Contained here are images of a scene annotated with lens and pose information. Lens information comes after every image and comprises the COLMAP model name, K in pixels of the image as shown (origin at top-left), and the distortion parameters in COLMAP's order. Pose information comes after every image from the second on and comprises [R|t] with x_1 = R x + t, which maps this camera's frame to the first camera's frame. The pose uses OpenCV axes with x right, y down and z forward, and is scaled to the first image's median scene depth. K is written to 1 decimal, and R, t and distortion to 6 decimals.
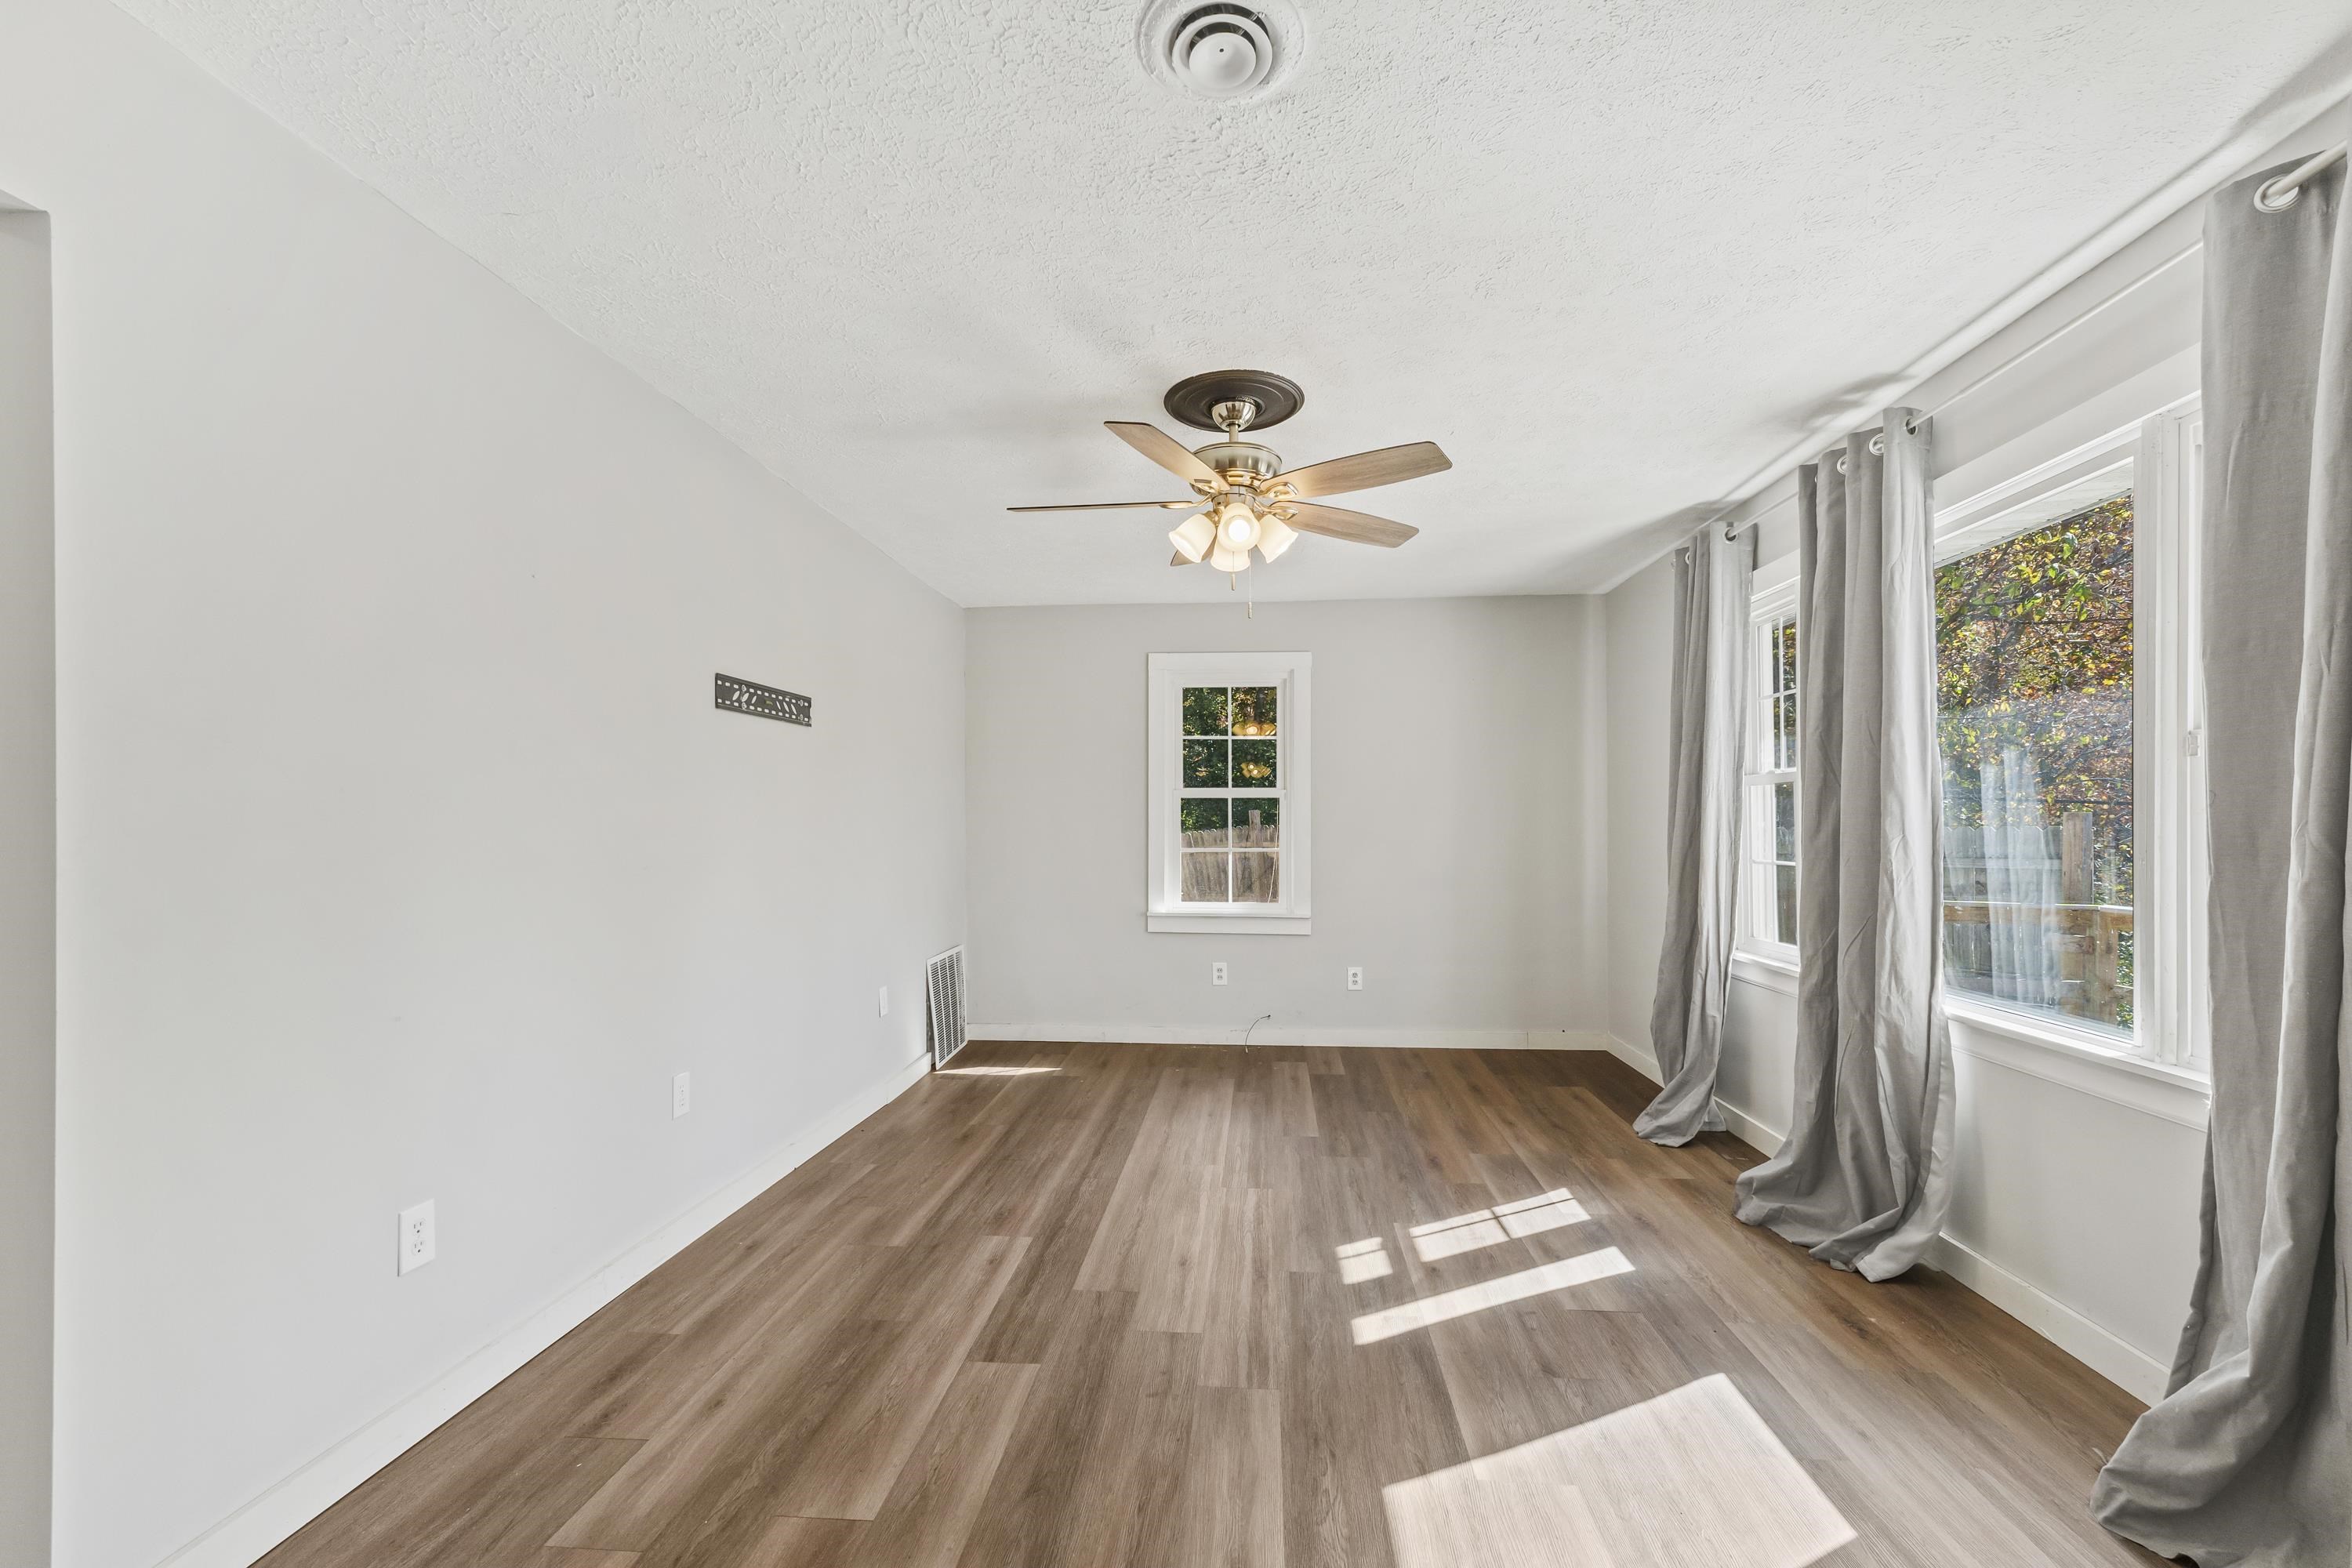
lens RADIAL K [[1005.6, 0, 1175.1], [0, 1005.6, 826.1], [0, 0, 1]] dist [-0.002459, -0.000136]
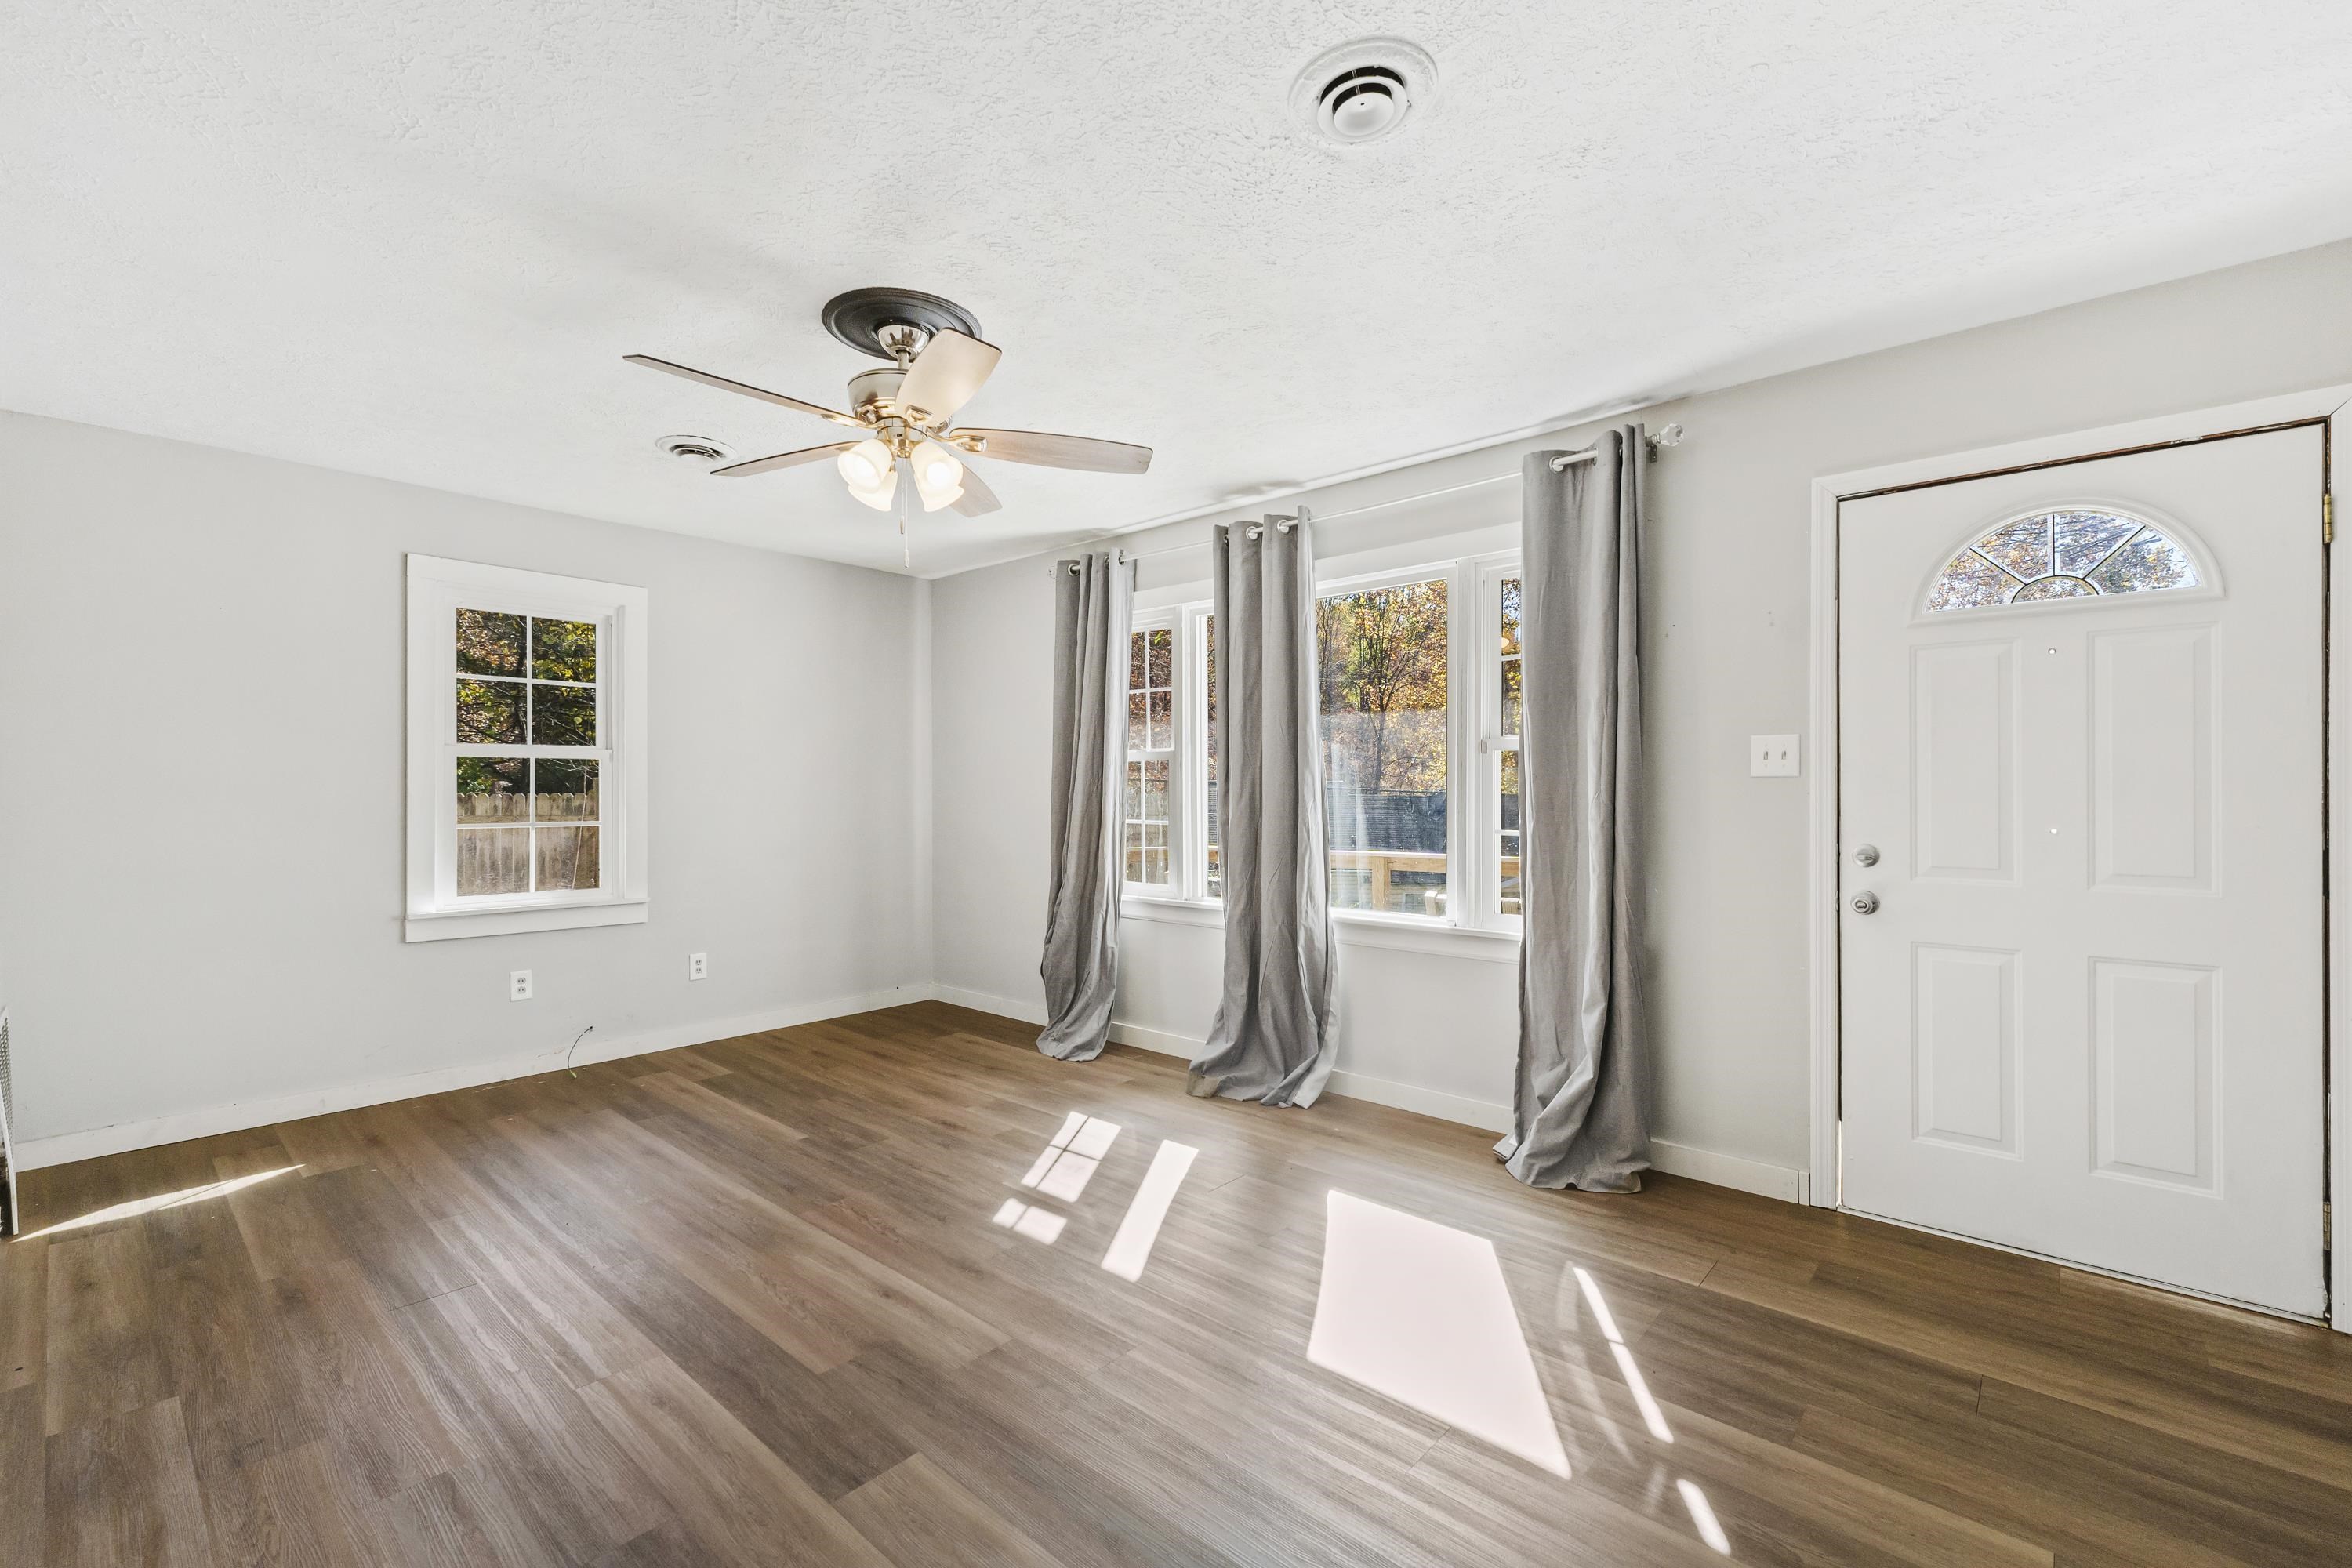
lens RADIAL K [[997.2, 0, 1166.1], [0, 997.2, 787.9], [0, 0, 1]] dist [0.001522, 0.000614]
pose [[0.597474, 0.001595, 0.801887, -0.403495], [0.002006, 0.999992, -0.003483, -0.001911], [-0.801886, 0.003690, 0.597466, 0.211625]]
